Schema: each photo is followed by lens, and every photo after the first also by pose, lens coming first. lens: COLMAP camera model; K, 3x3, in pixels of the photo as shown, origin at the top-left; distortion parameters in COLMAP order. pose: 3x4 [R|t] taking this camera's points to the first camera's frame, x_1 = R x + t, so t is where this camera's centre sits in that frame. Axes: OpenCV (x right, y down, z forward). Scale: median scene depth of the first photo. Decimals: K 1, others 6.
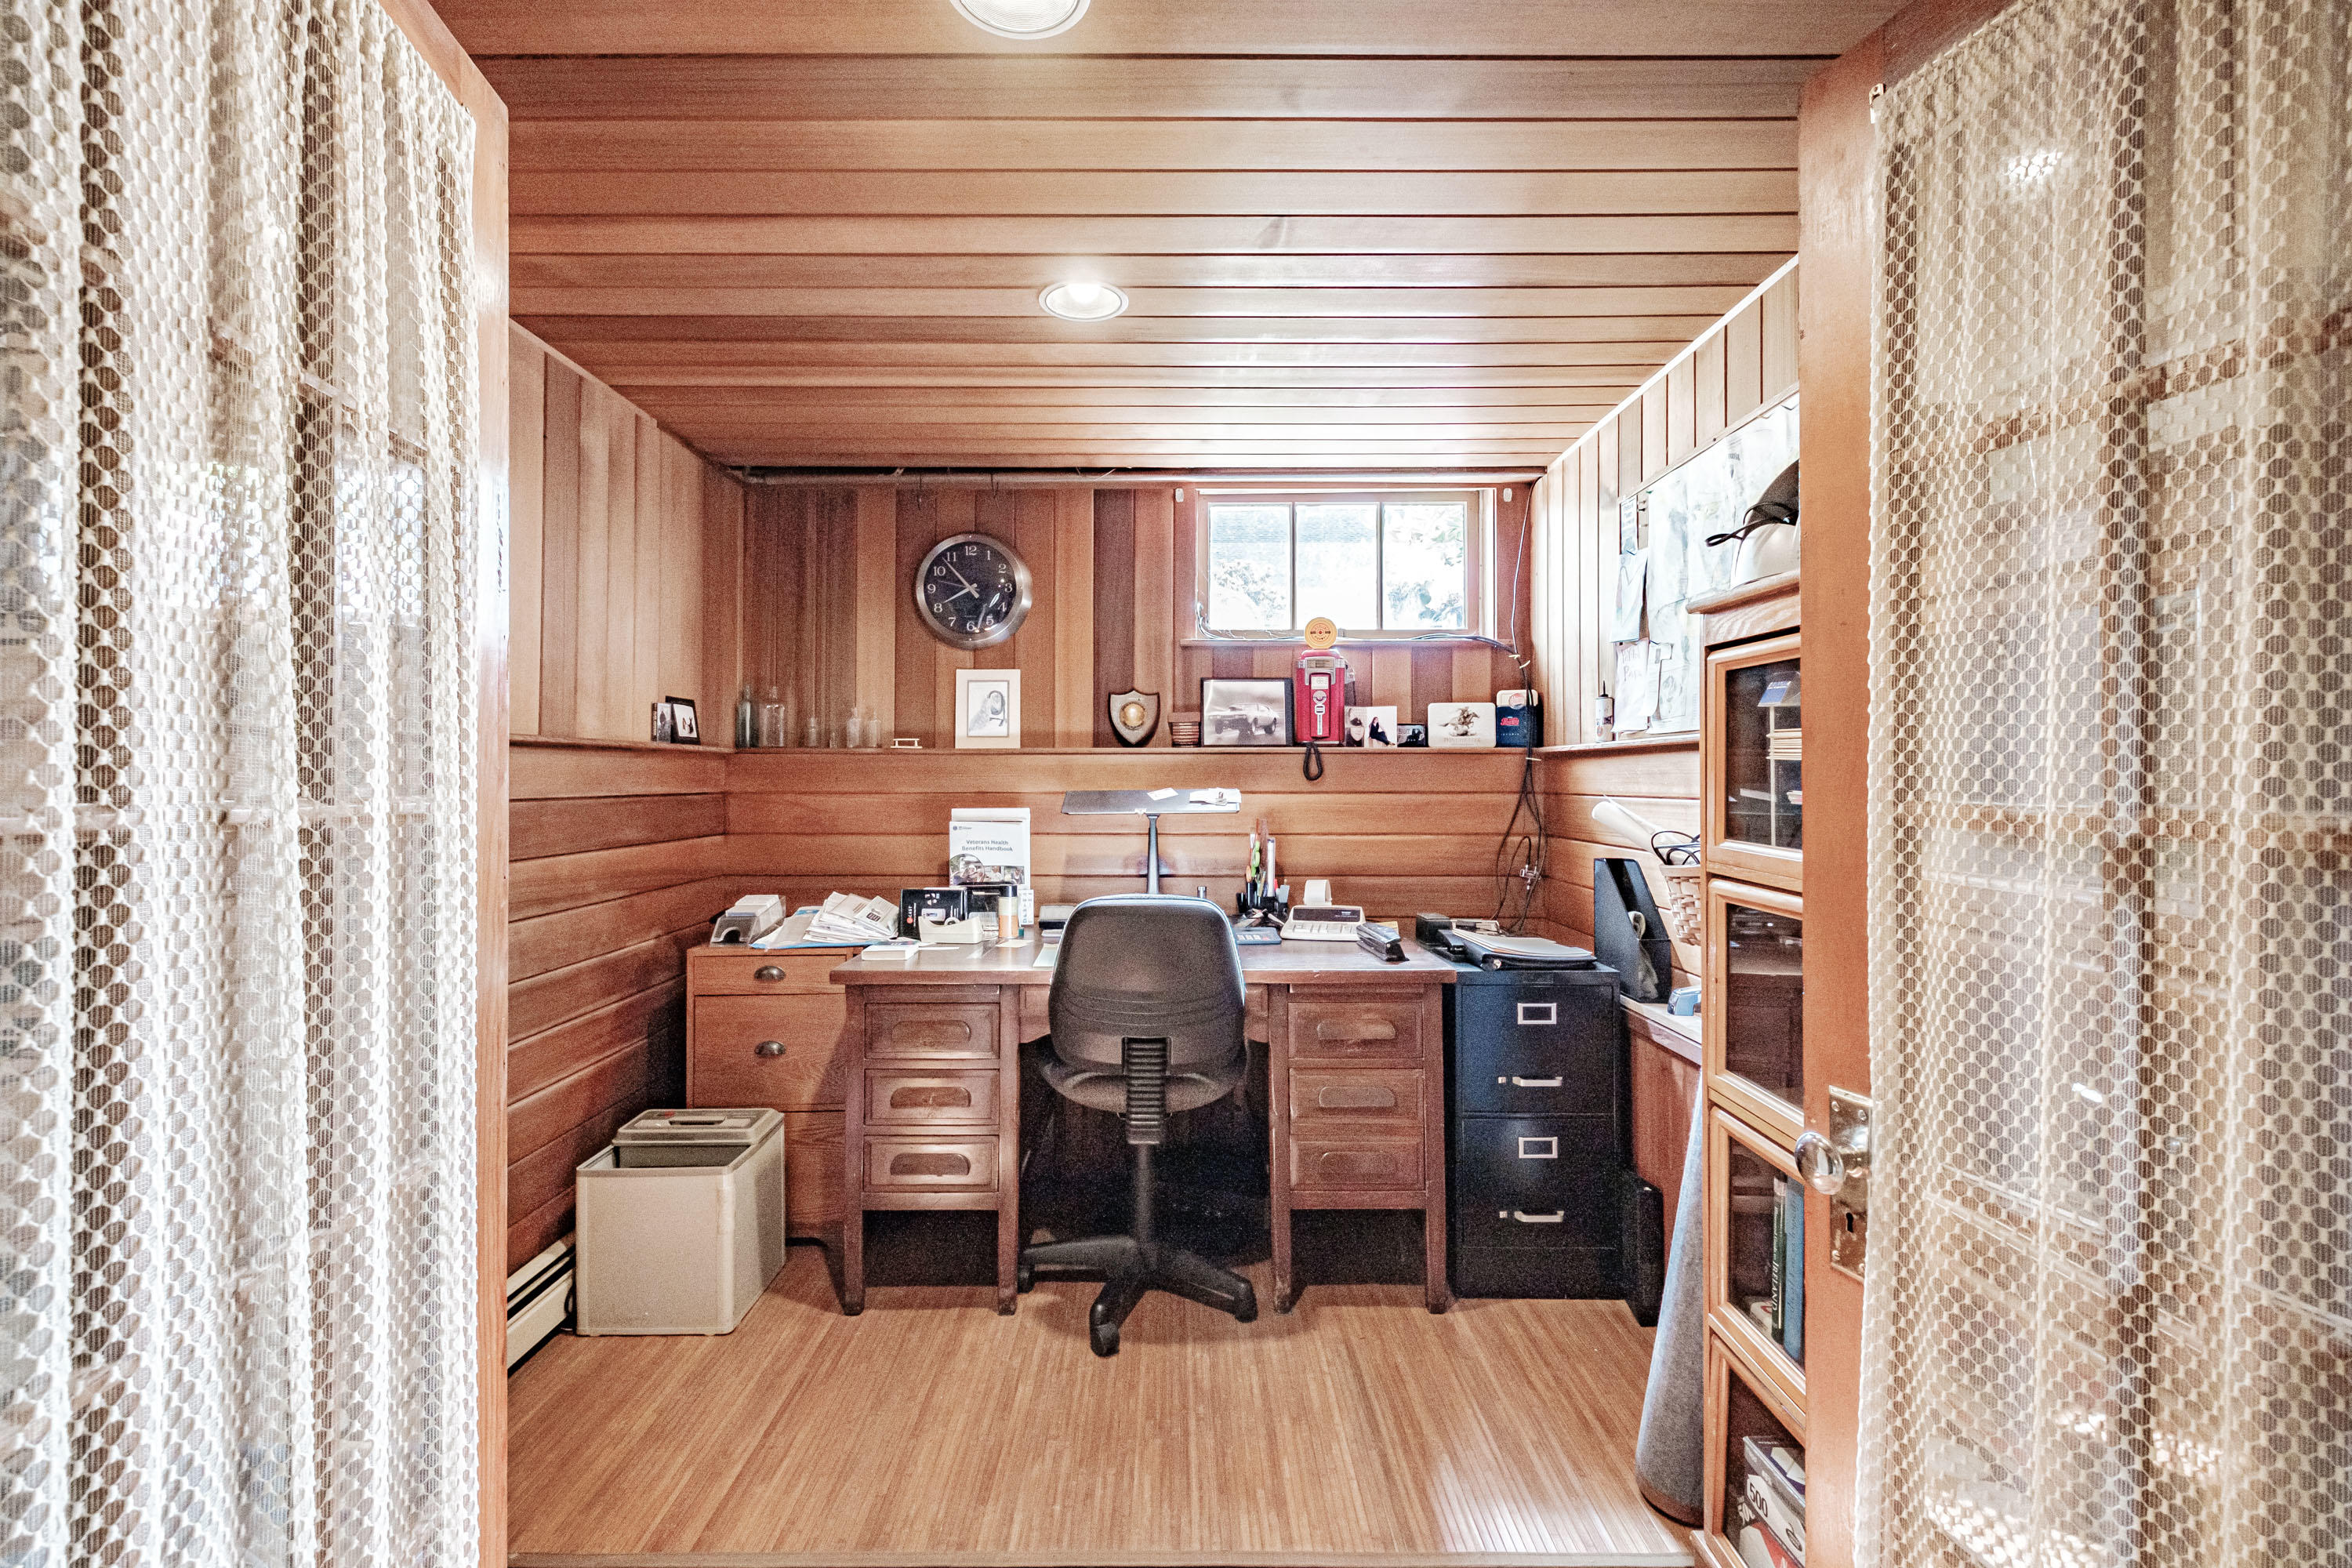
lens RADIAL K [[1068.7, 0, 1185.2], [0, 1068.7, 769.9], [0, 0, 1]] dist [-0.000636, -0.000092]
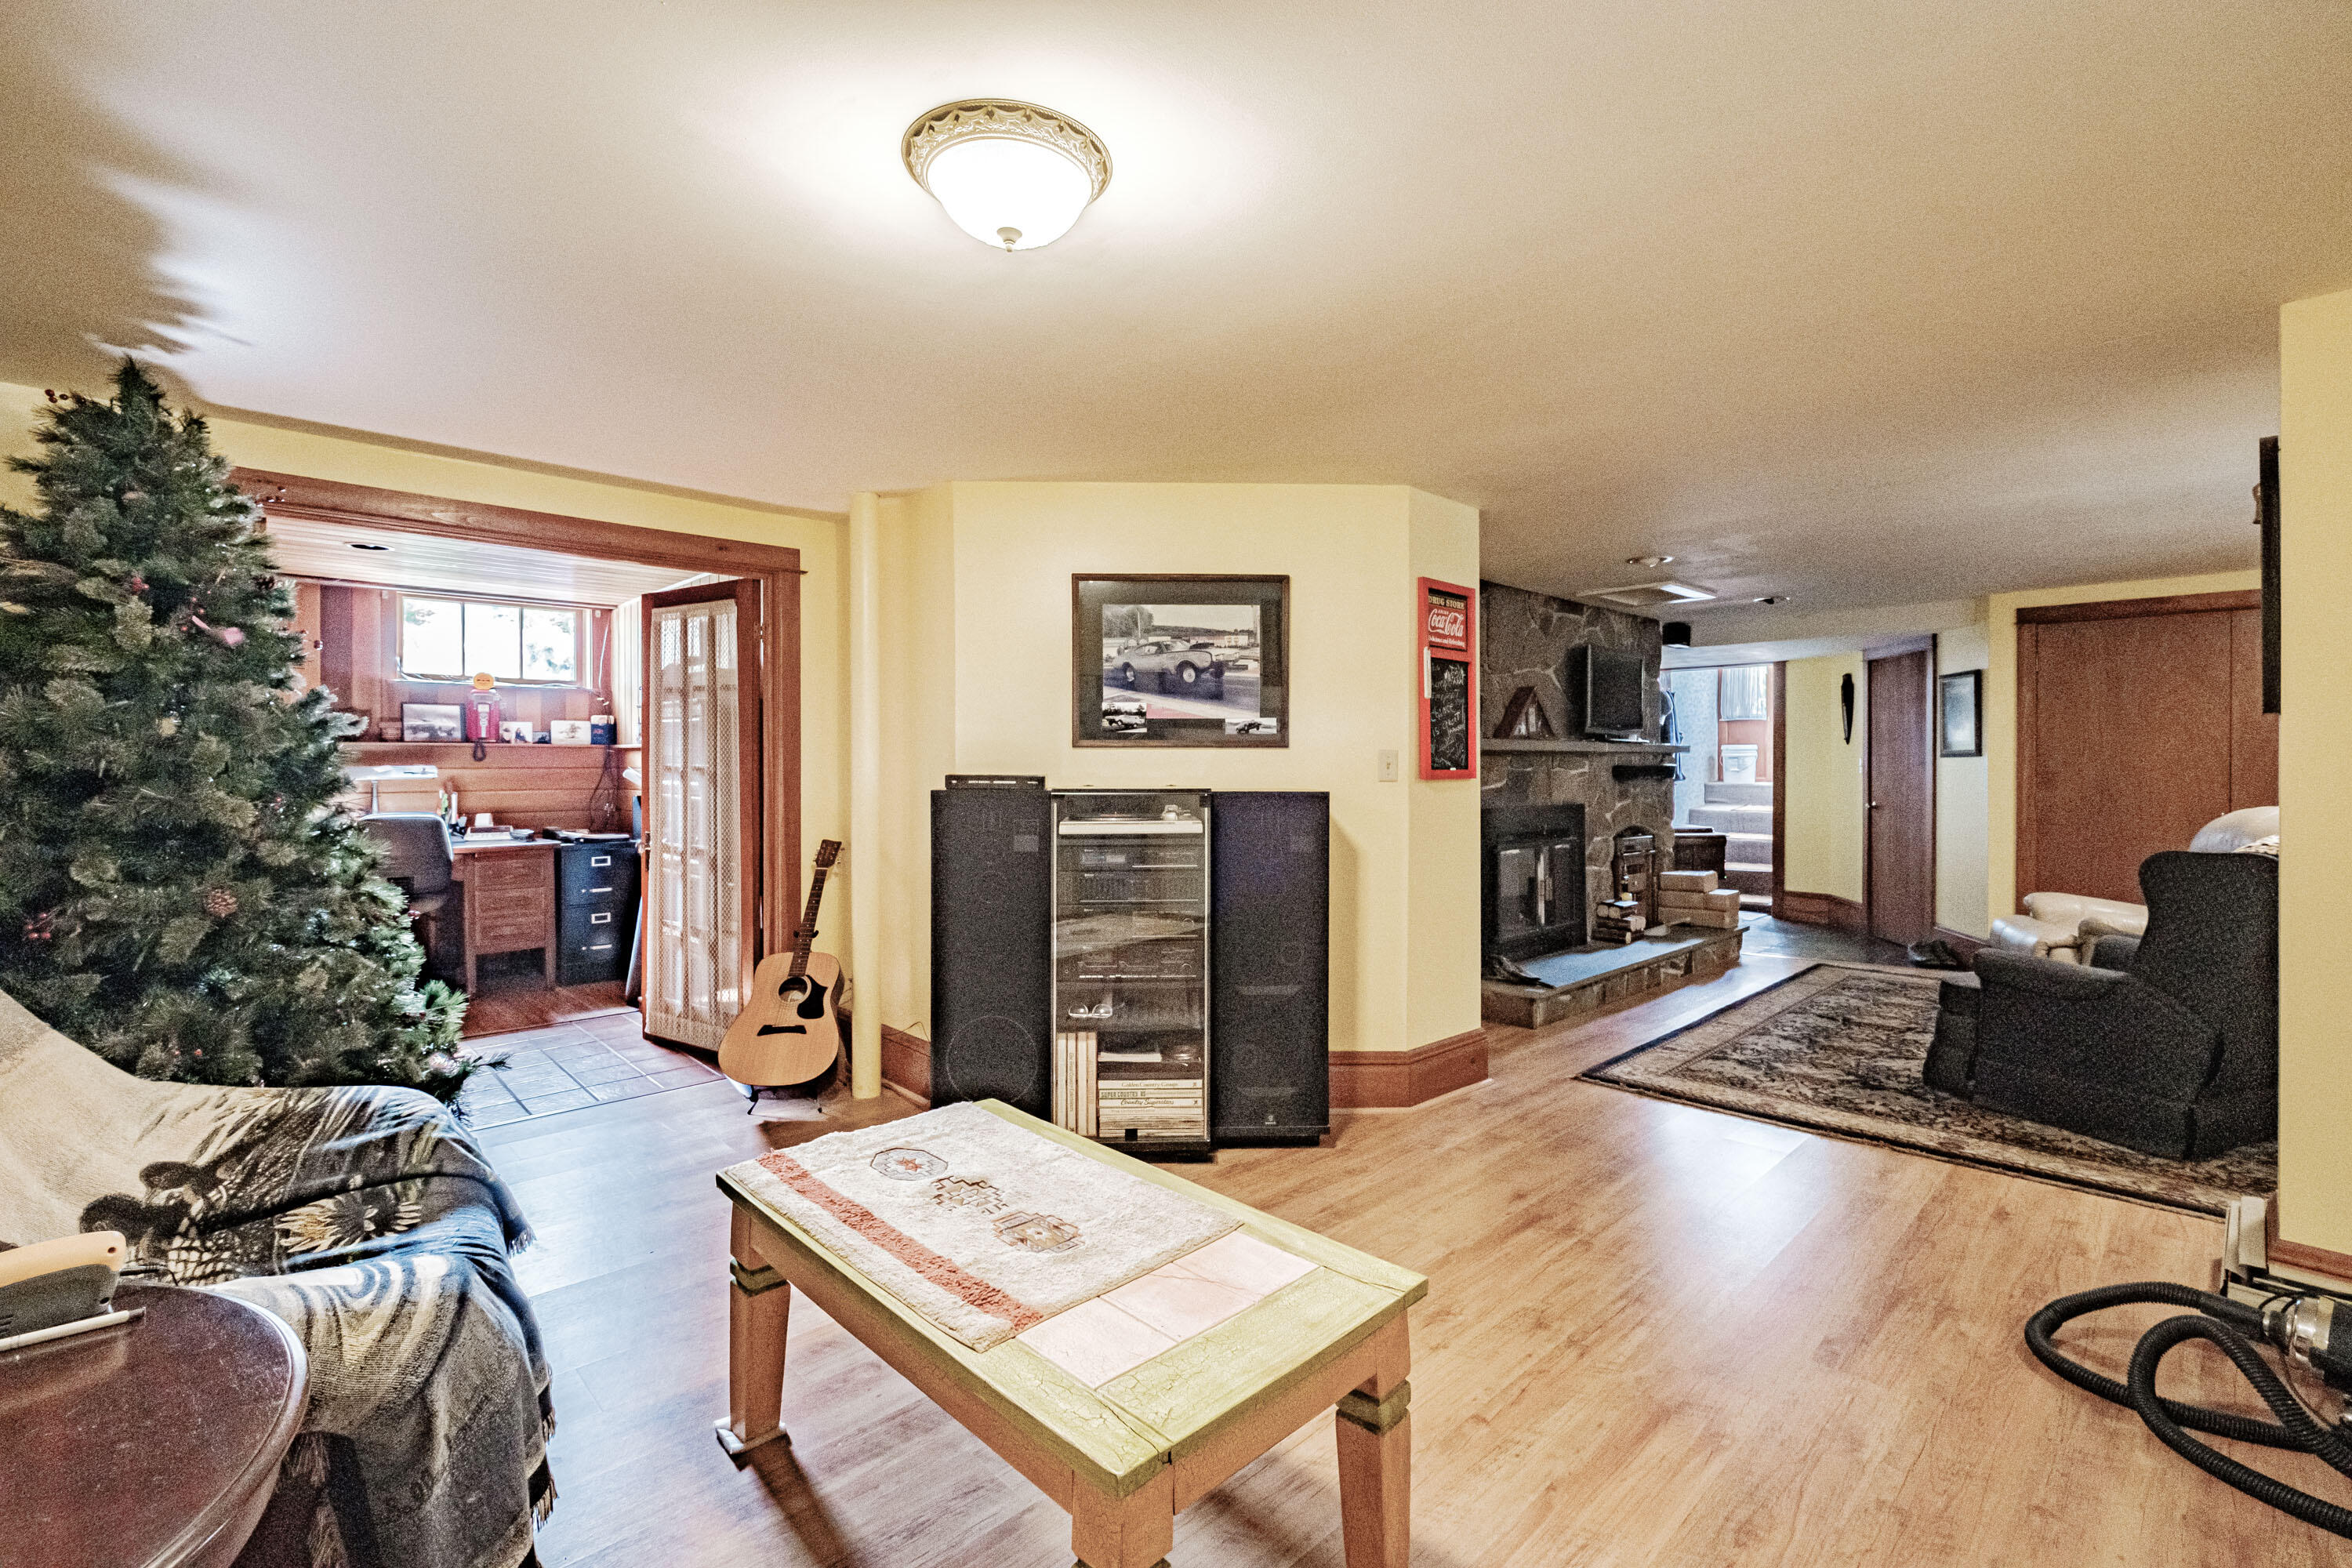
lens RADIAL K [[1068.7, 0, 1185.2], [0, 1068.7, 769.9], [0, 0, 1]] dist [-0.000636, -0.000092]
pose [[0.738663, -0.004366, 0.674060, -0.219627], [-0.005133, 0.999914, 0.012102, -0.004089], [-0.674055, -0.012399, 0.738577, -1.160707]]
